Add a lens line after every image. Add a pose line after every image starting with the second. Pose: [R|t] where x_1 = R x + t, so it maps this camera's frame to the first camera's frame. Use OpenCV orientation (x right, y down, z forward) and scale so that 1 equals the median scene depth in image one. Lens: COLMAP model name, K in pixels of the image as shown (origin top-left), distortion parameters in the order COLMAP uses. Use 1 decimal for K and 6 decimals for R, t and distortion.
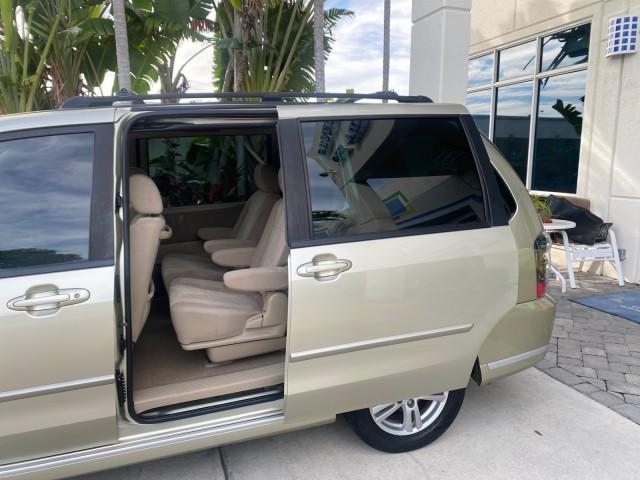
lens RADIAL K [[490.2, 0, 320.3], [0, 490.2, 240.5], [0, 0, 1]] dist [0.030886, -0.035548]
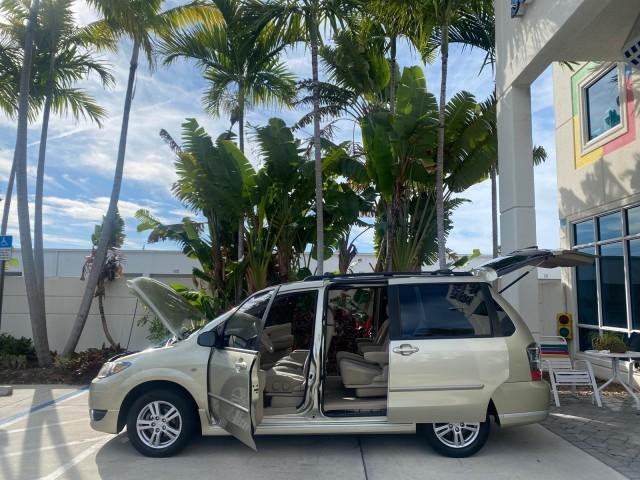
lens RADIAL K [[490.2, 0, 317.9], [0, 490.2, 237.8], [0, 0, 1]] dist [0.030886, -0.035548]
pose [[0.941972, -0.029381, -0.334403, 0.150364], [-0.065917, 0.960579, -0.270079, 0.074212], [0.329156, 0.276449, 0.902902, -0.501278]]
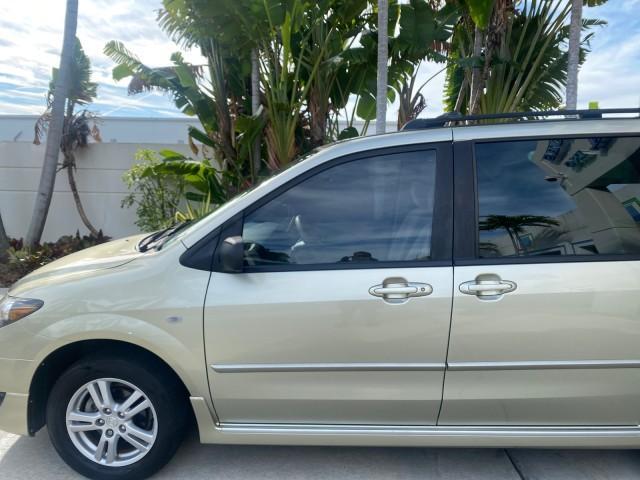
lens RADIAL K [[490.2, 0, 316.9], [0, 490.2, 238.7], [0, 0, 1]] dist [0.030886, -0.035548]
pose [[0.932528, 0.062431, -0.355660, -0.107598], [-0.074428, 0.997023, -0.020136, 0.011618], [0.353344, 0.045248, 0.934398, -0.059478]]
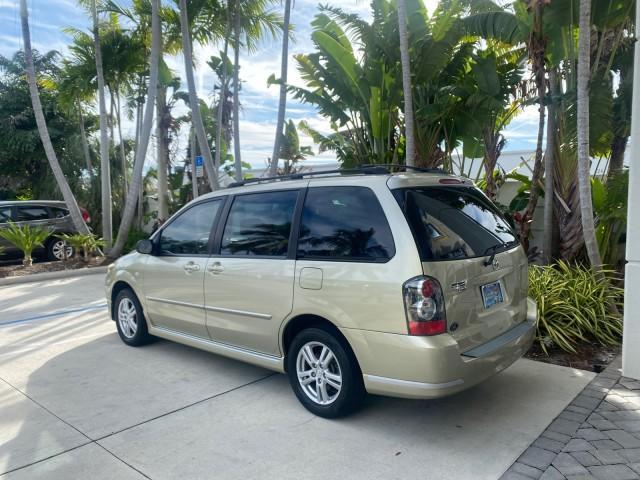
lens RADIAL K [[490.2, 0, 318.1], [0, 490.2, 240.1], [0, 0, 1]] dist [0.030886, -0.035548]
pose [[0.484546, 0.064999, -0.872348, 0.624696], [-0.138769, 0.990319, -0.003291, -0.030802], [0.863689, 0.122649, 0.488875, 0.110198]]
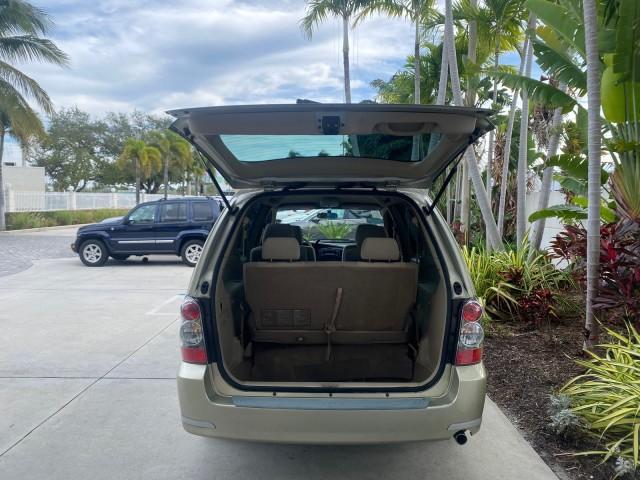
lens RADIAL K [[490.2, 0, 318.8], [0, 490.2, 236.7], [0, 0, 1]] dist [0.030886, -0.035548]
pose [[-0.331440, 0.063754, -0.941320, 0.631536], [-0.170345, 0.977274, 0.126168, -0.151721], [0.927971, 0.202166, -0.313048, 0.738339]]
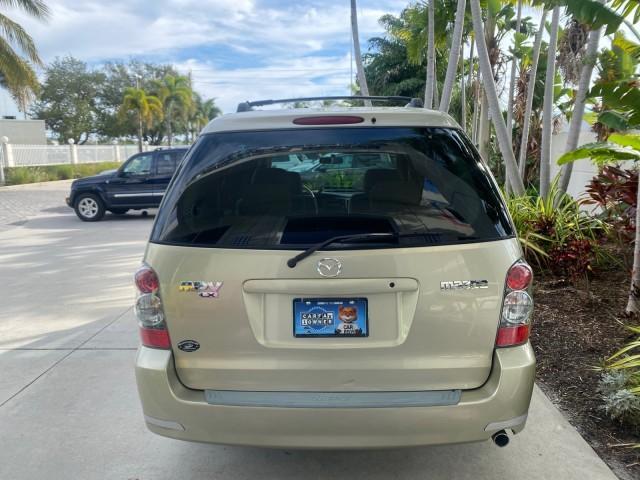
lens RADIAL K [[490.2, 0, 318.0], [0, 490.2, 240.0], [0, 0, 1]] dist [0.030886, -0.035548]
pose [[-0.348392, 0.169035, -0.921982, 0.512972], [-0.150281, 0.960809, 0.232941, -0.133044], [0.925224, 0.219711, -0.309335, 0.710730]]
